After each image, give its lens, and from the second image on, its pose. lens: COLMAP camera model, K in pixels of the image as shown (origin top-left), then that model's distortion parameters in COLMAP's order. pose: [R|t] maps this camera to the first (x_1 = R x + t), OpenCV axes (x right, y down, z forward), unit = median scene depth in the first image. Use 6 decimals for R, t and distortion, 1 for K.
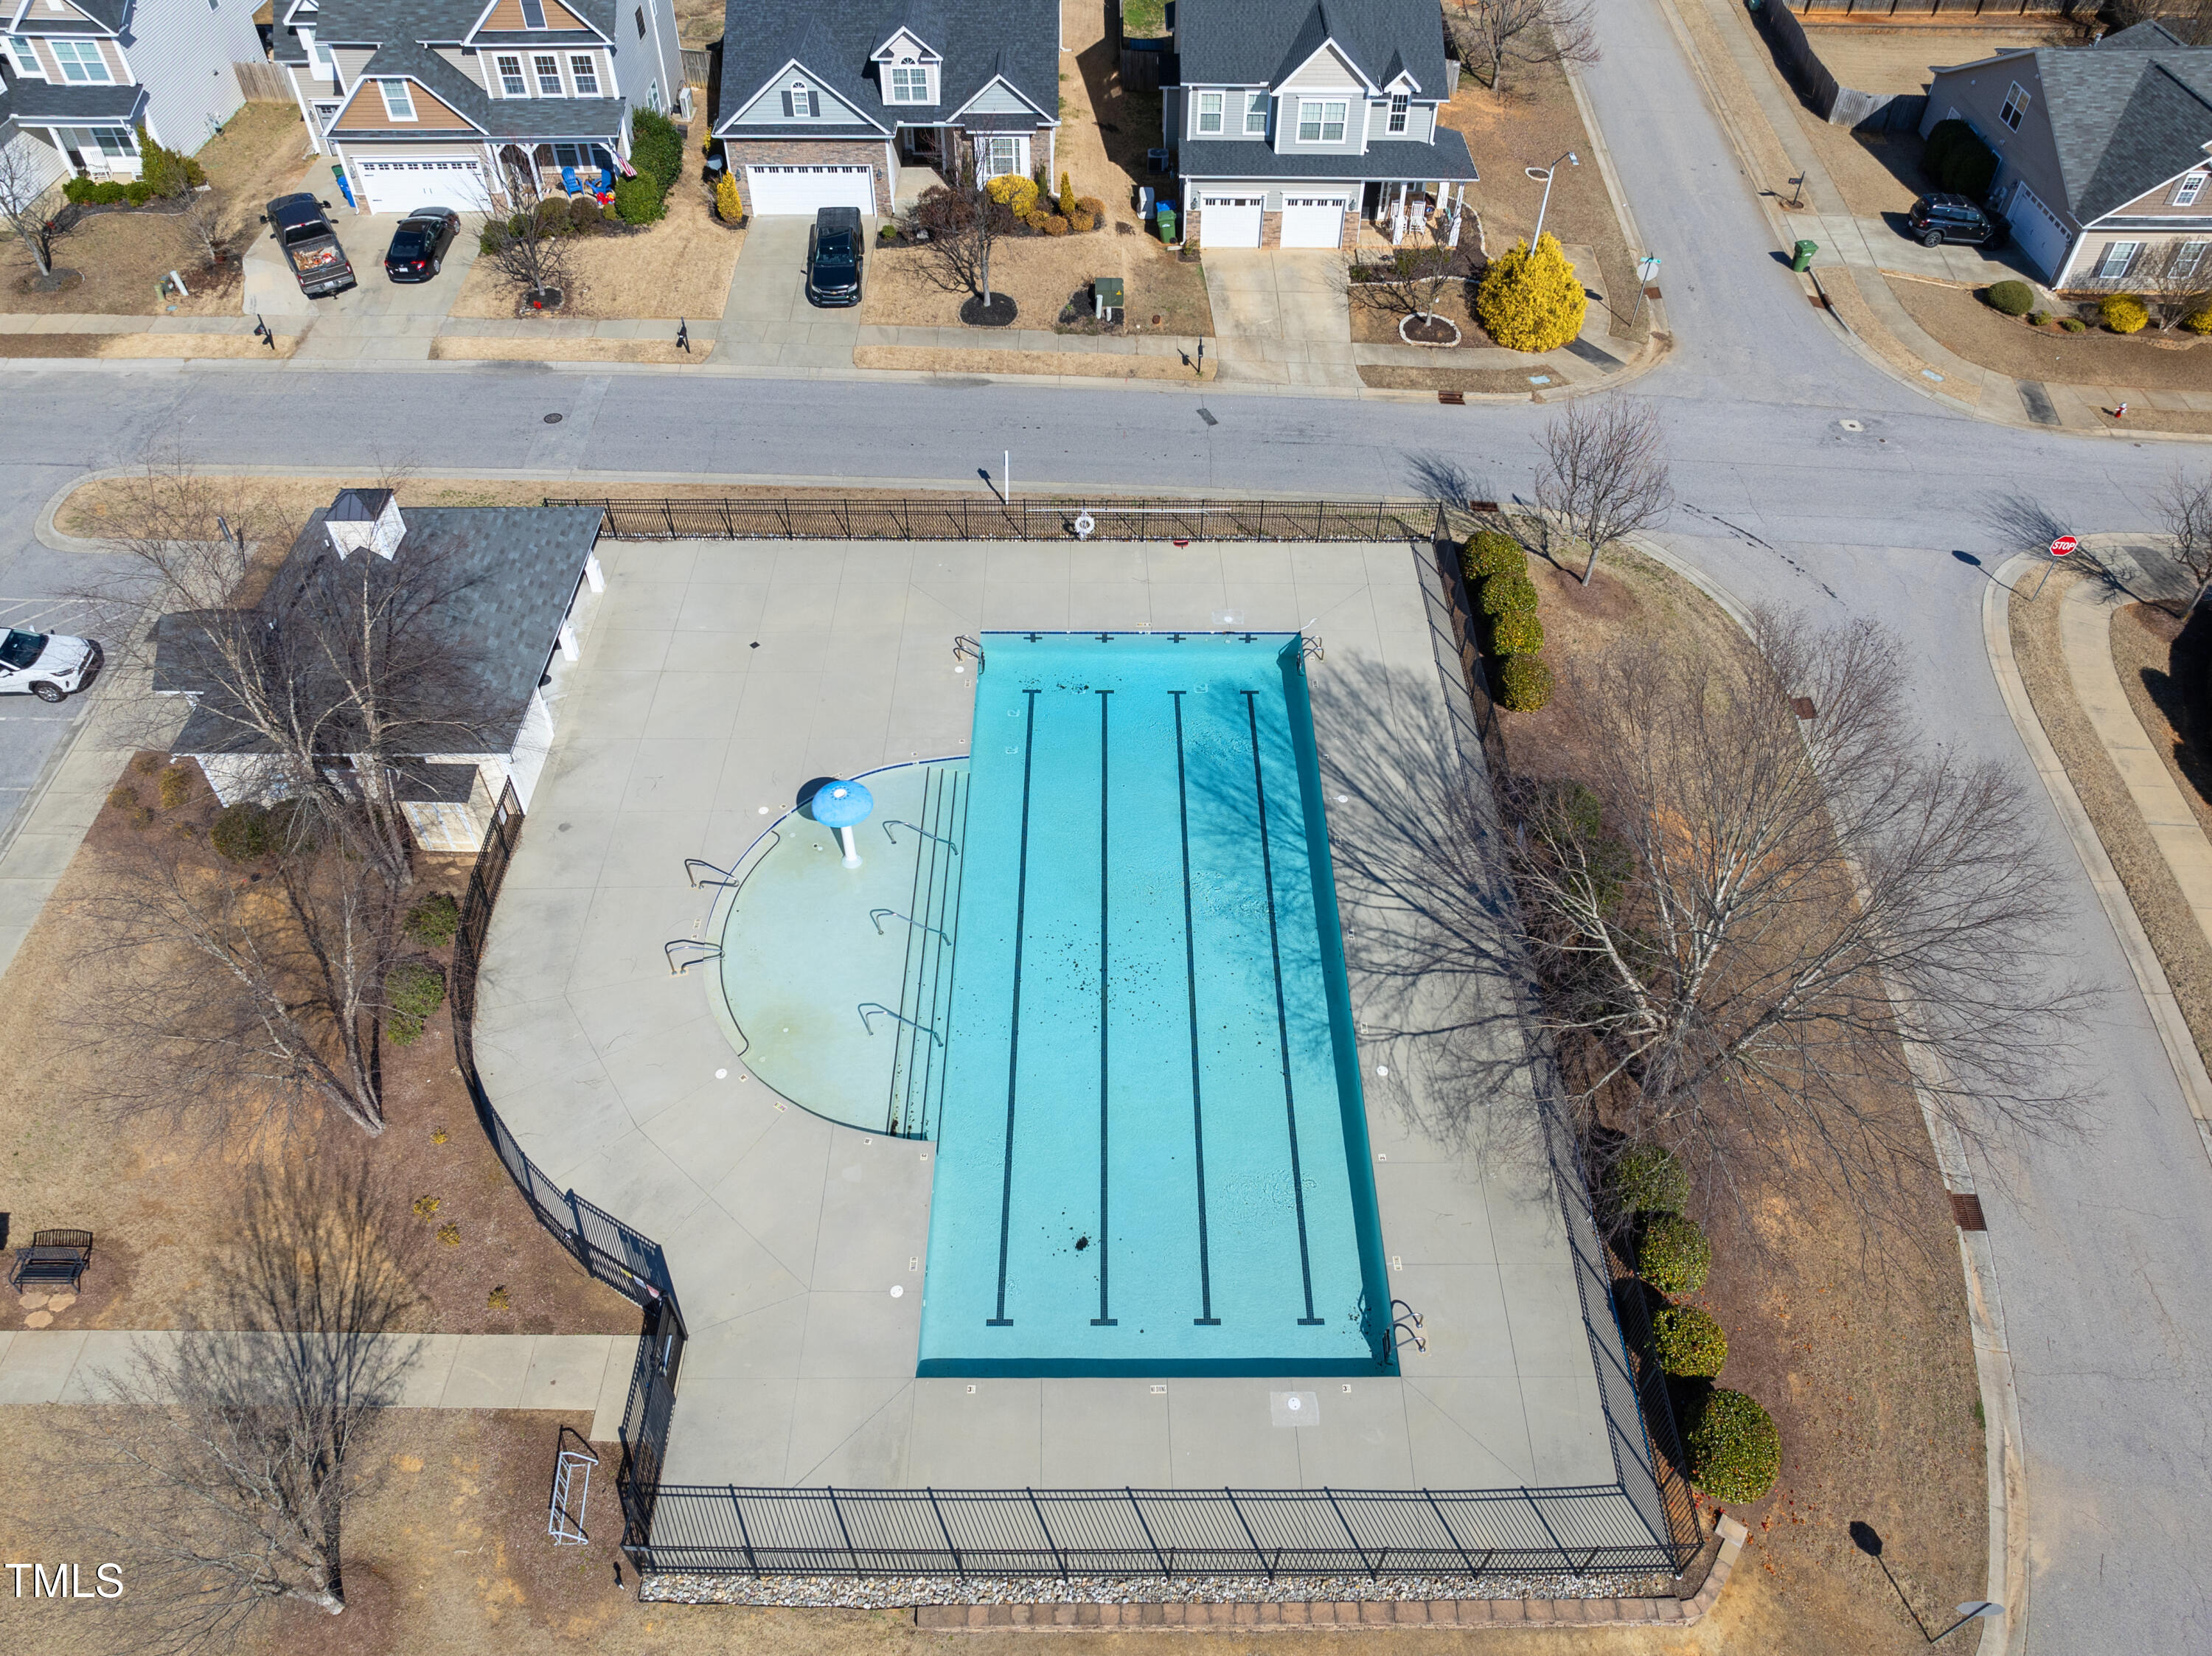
lens RADIAL K [[1539.6, 0, 1117.7], [0, 1539.6, 825.3], [0, 0, 1]] dist [-0.033575, 0.006065]
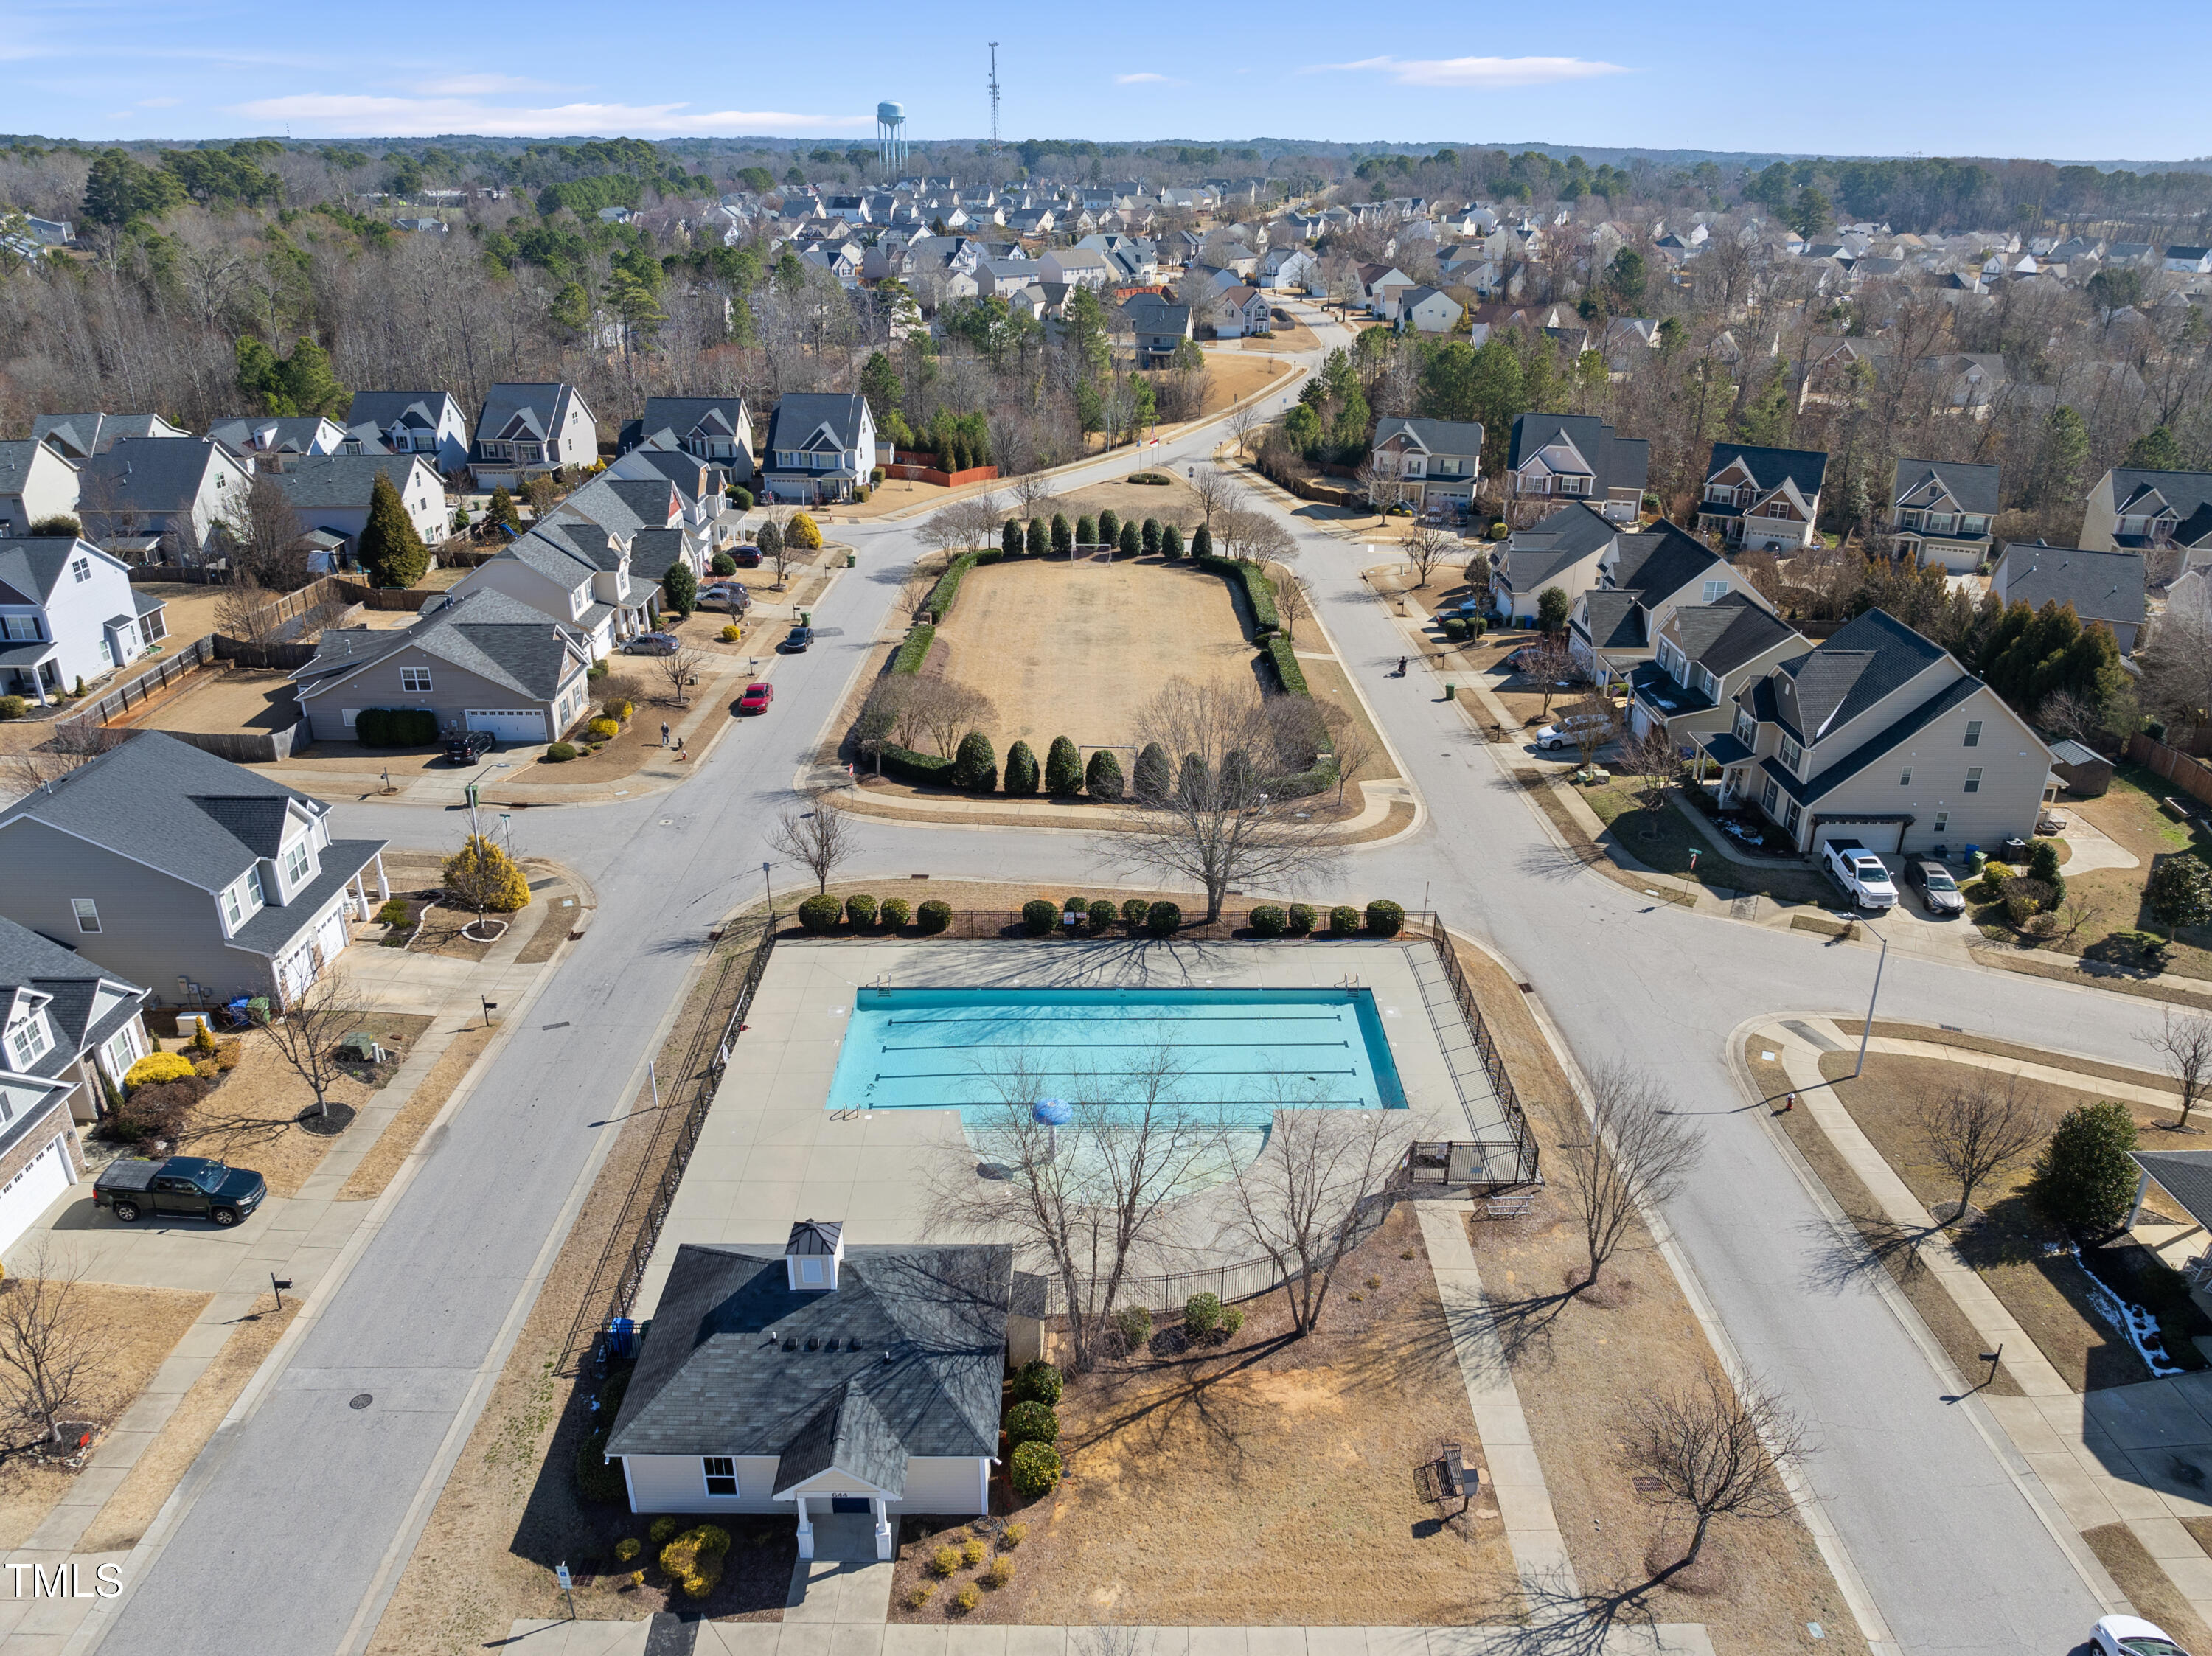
lens RADIAL K [[1539.6, 0, 1117.7], [0, 1539.6, 825.3], [0, 0, 1]] dist [-0.033575, 0.006065]
pose [[-0.005226, -0.411140, 0.911557, -1.388506], [0.724529, 0.626728, 0.286827, -0.554724], [-0.689224, 0.661949, 0.294608, 0.332130]]
